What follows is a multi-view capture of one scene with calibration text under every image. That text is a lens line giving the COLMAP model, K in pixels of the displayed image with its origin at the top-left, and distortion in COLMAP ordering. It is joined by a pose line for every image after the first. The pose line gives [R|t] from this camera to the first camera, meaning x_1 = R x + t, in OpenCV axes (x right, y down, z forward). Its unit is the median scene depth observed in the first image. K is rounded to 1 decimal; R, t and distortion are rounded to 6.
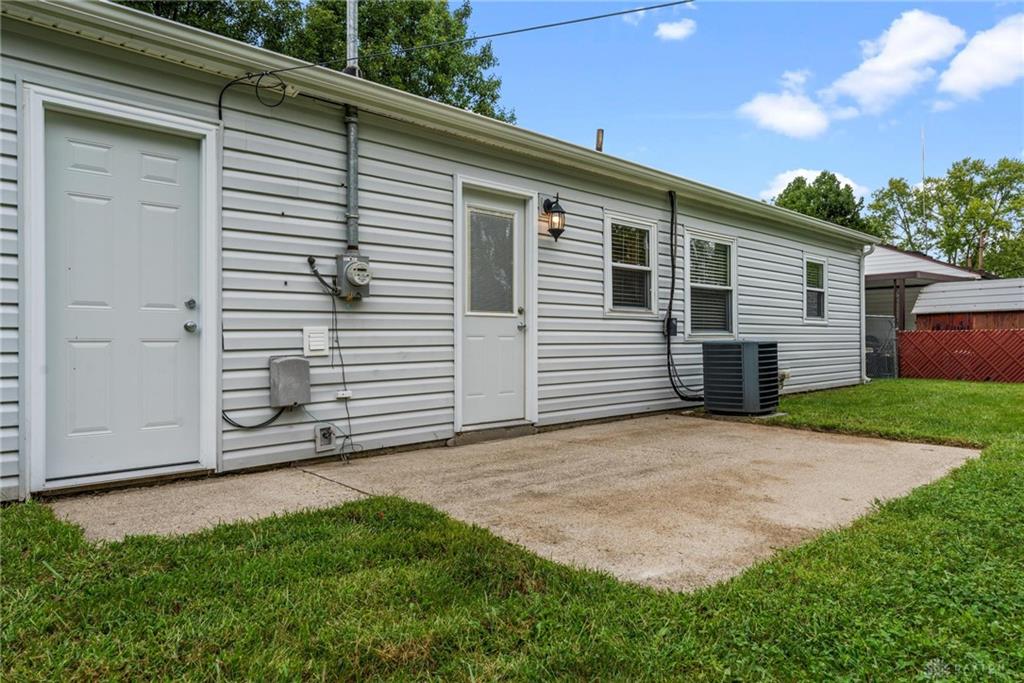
lens RADIAL K [[630.4, 0, 512.0], [0, 630.4, 341.5], [0, 0, 1]] dist [-0.001918, -0.000334]
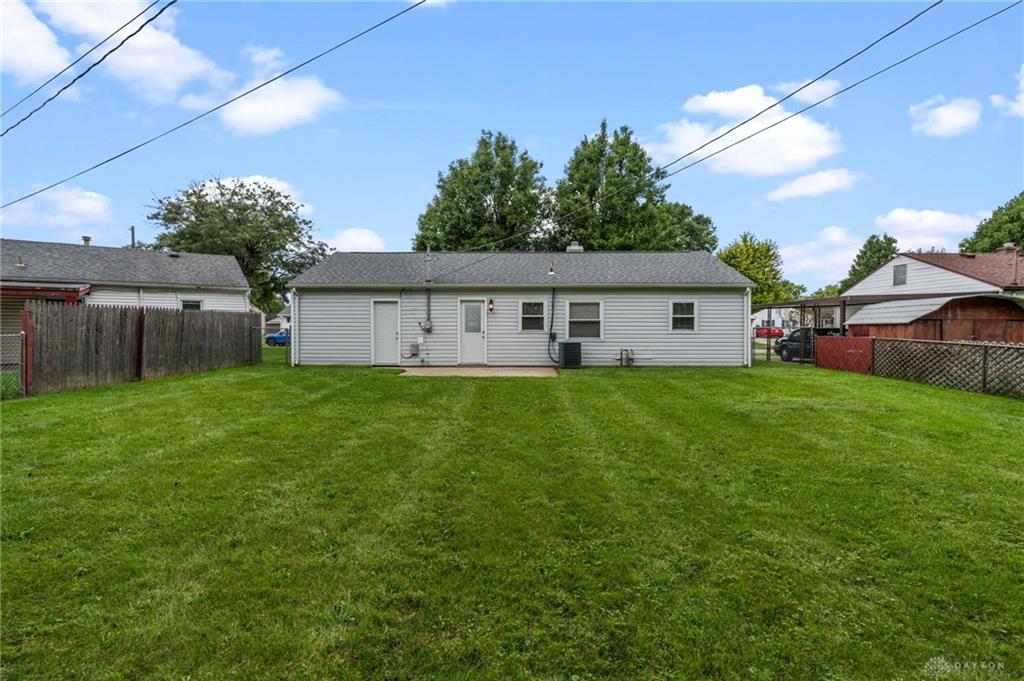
lens RADIAL K [[463.4, 0, 516.0], [0, 463.4, 339.5], [0, 0, 1]] dist [-0.004924, 0.001250]
pose [[0.726598, 0.023050, -0.686676, 1.908042], [-0.004382, 0.999572, 0.028916, -0.082753], [0.687049, -0.018001, 0.726389, -0.746671]]
